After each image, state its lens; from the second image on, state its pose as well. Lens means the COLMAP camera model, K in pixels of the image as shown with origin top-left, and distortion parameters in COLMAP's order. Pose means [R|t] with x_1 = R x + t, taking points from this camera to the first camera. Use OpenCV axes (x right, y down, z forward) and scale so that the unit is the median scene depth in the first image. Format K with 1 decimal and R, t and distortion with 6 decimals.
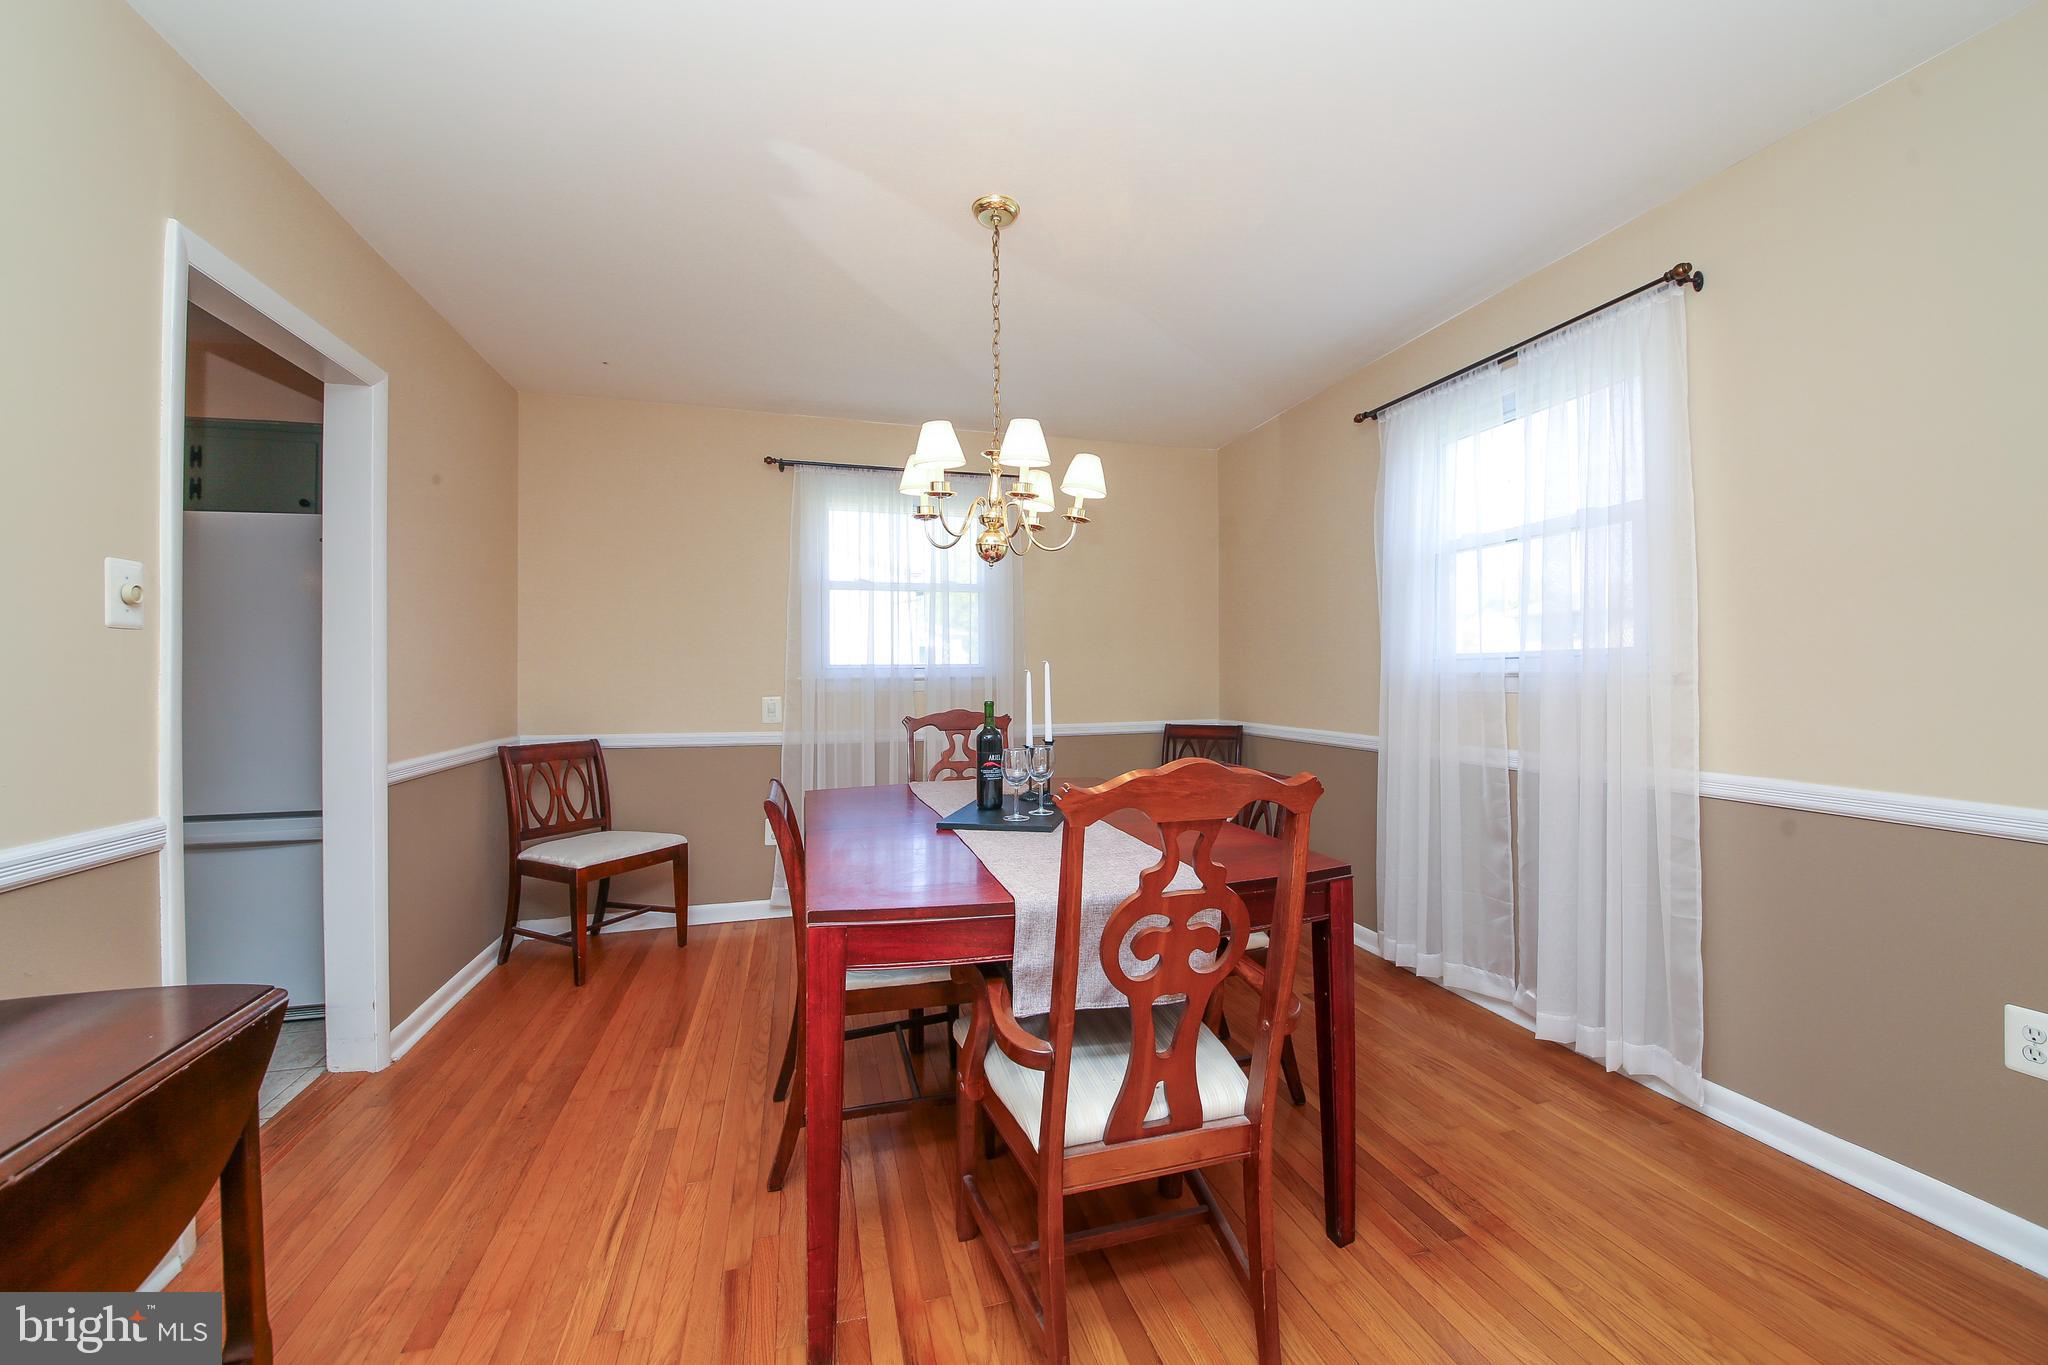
lens RADIAL K [[813.7, 0, 1024.0], [0, 813.7, 682.5], [0, 0, 1]] dist [0.010926, -0.000178]
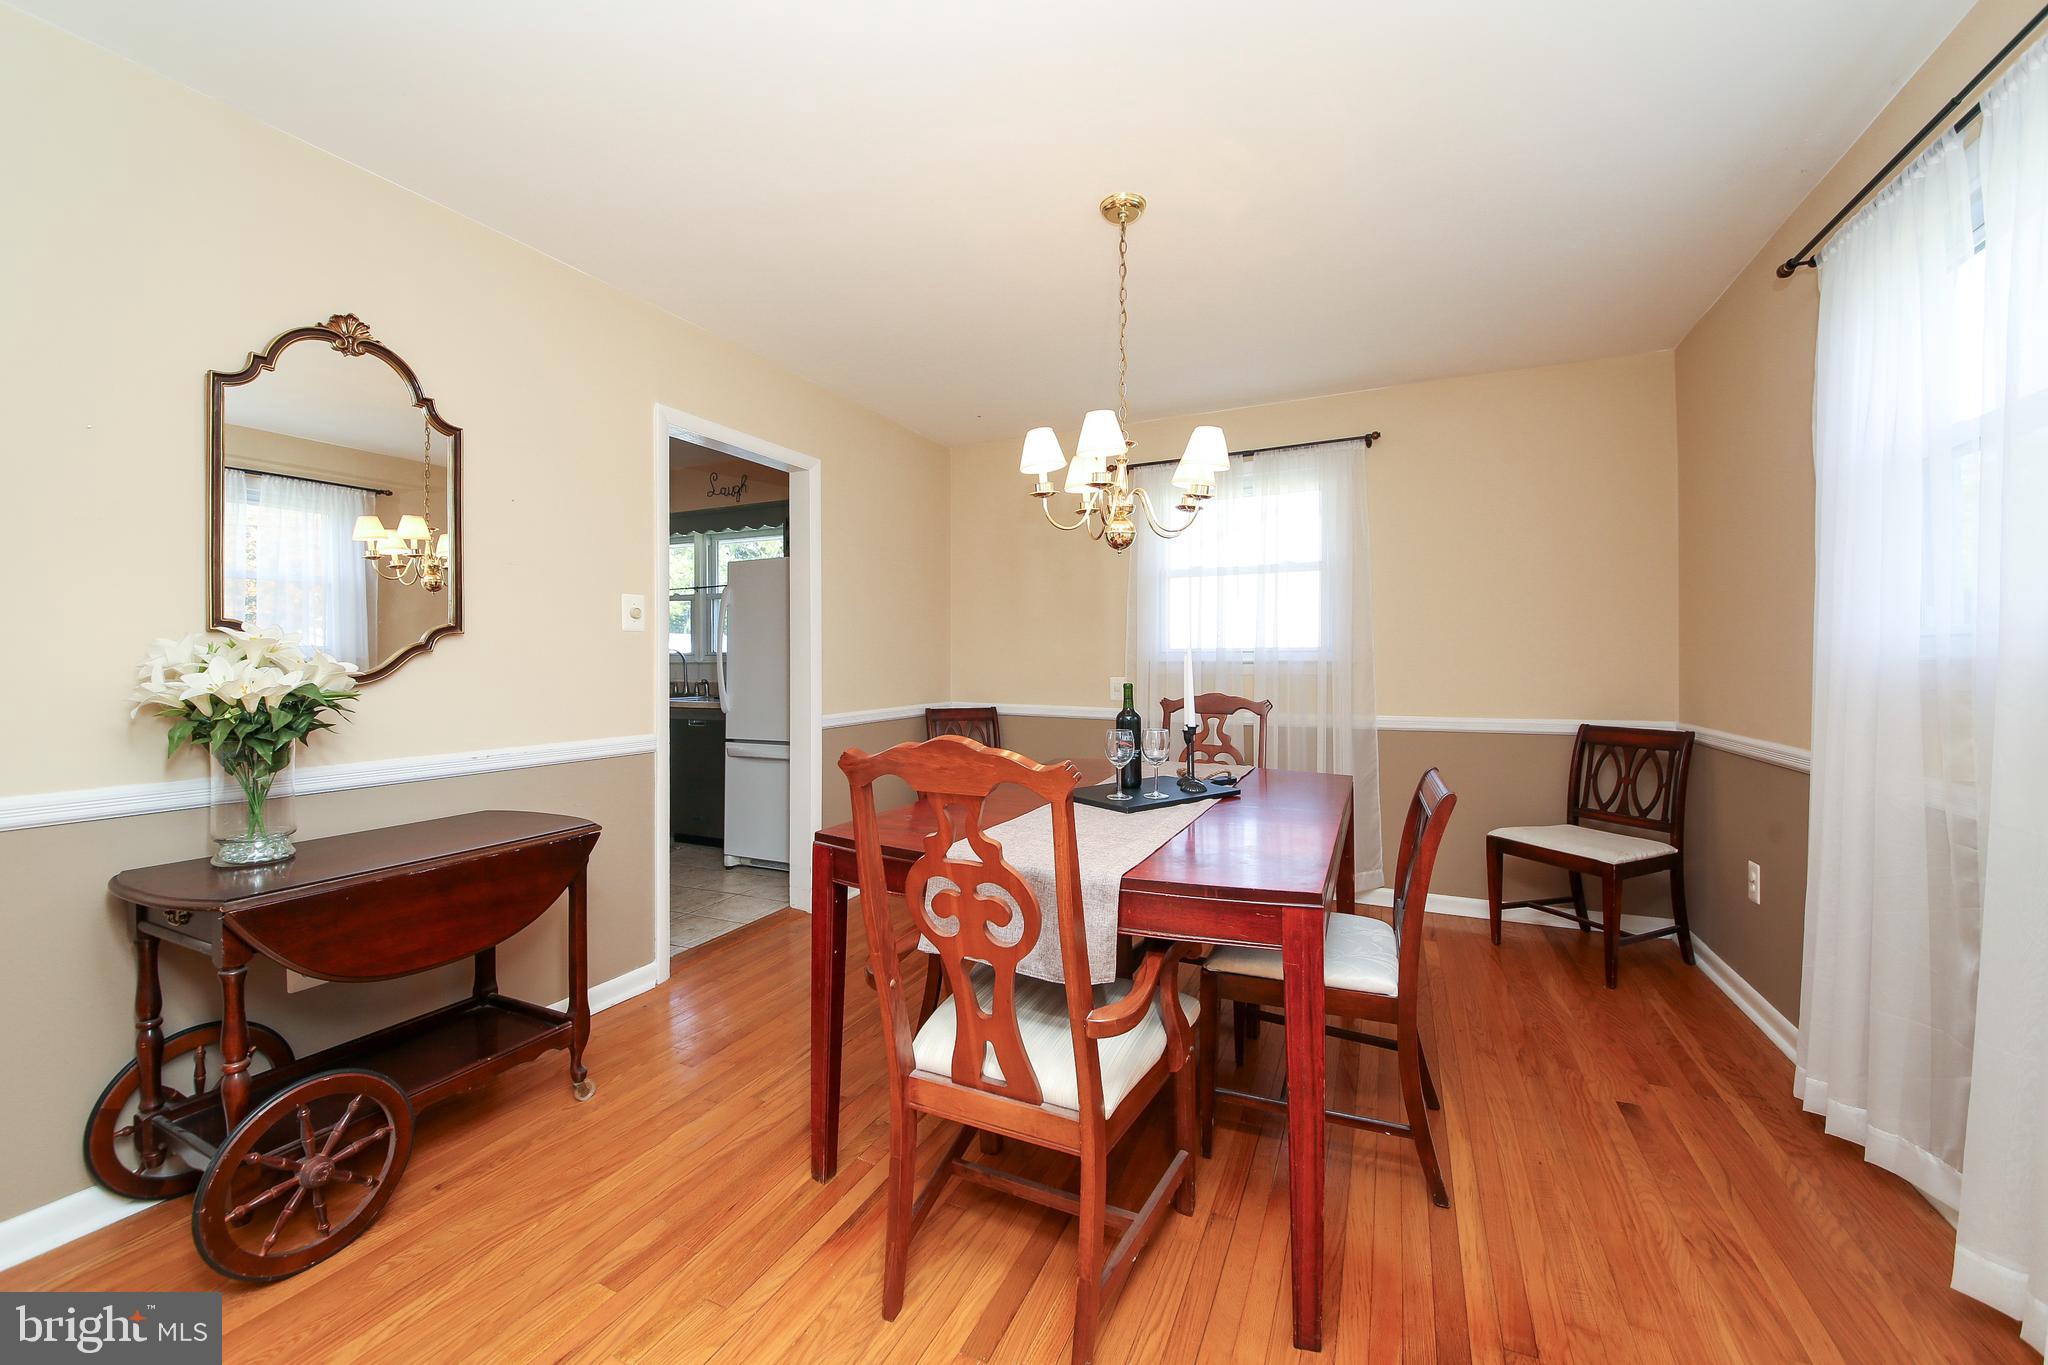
lens RADIAL K [[790.9, 0, 1016.1], [0, 790.9, 672.8], [0, 0, 1]] dist [0.013682, -0.007667]
pose [[0.750622, 0.017191, -0.660508, 0.483374], [-0.011580, 0.999850, 0.012863, -0.001616], [0.660630, -0.002007, 0.750709, 0.141566]]
